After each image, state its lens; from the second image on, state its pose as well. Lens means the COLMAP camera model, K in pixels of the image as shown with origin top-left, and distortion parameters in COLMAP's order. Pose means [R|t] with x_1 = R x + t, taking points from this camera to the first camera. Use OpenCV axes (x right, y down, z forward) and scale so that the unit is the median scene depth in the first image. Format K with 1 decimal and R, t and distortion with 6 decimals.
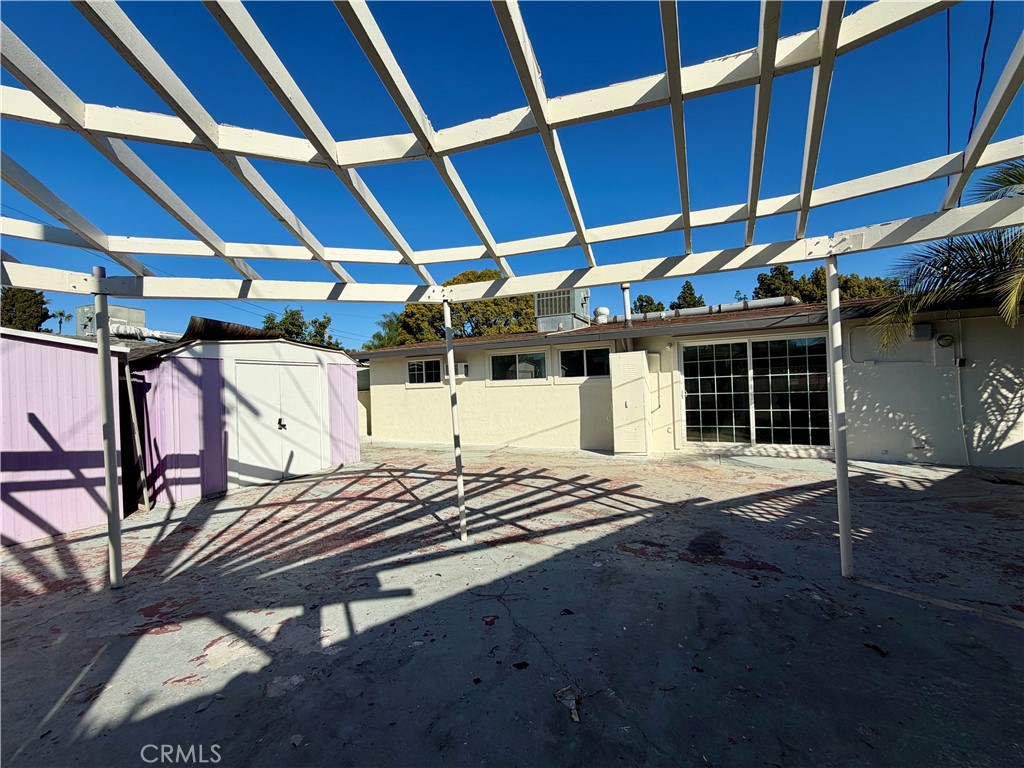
lens RADIAL K [[409.5, 0, 509.4], [0, 409.5, 385.9], [0, 0, 1]] dist [0.000335, 0.000551]
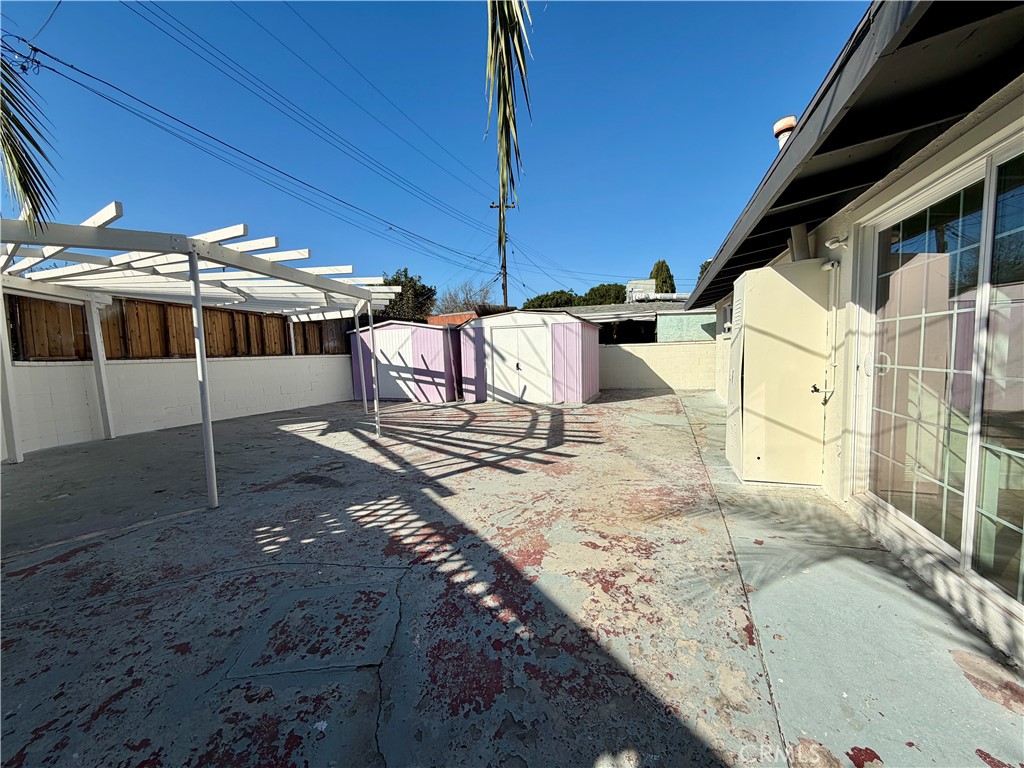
lens RADIAL K [[409.5, 0, 509.4], [0, 409.5, 385.9], [0, 0, 1]] dist [0.000335, 0.000551]
pose [[0.108820, 0.115214, -0.987362, 1.305325], [0.028206, 0.992503, 0.118922, -0.025467], [0.993661, -0.040791, 0.104754, 1.091626]]
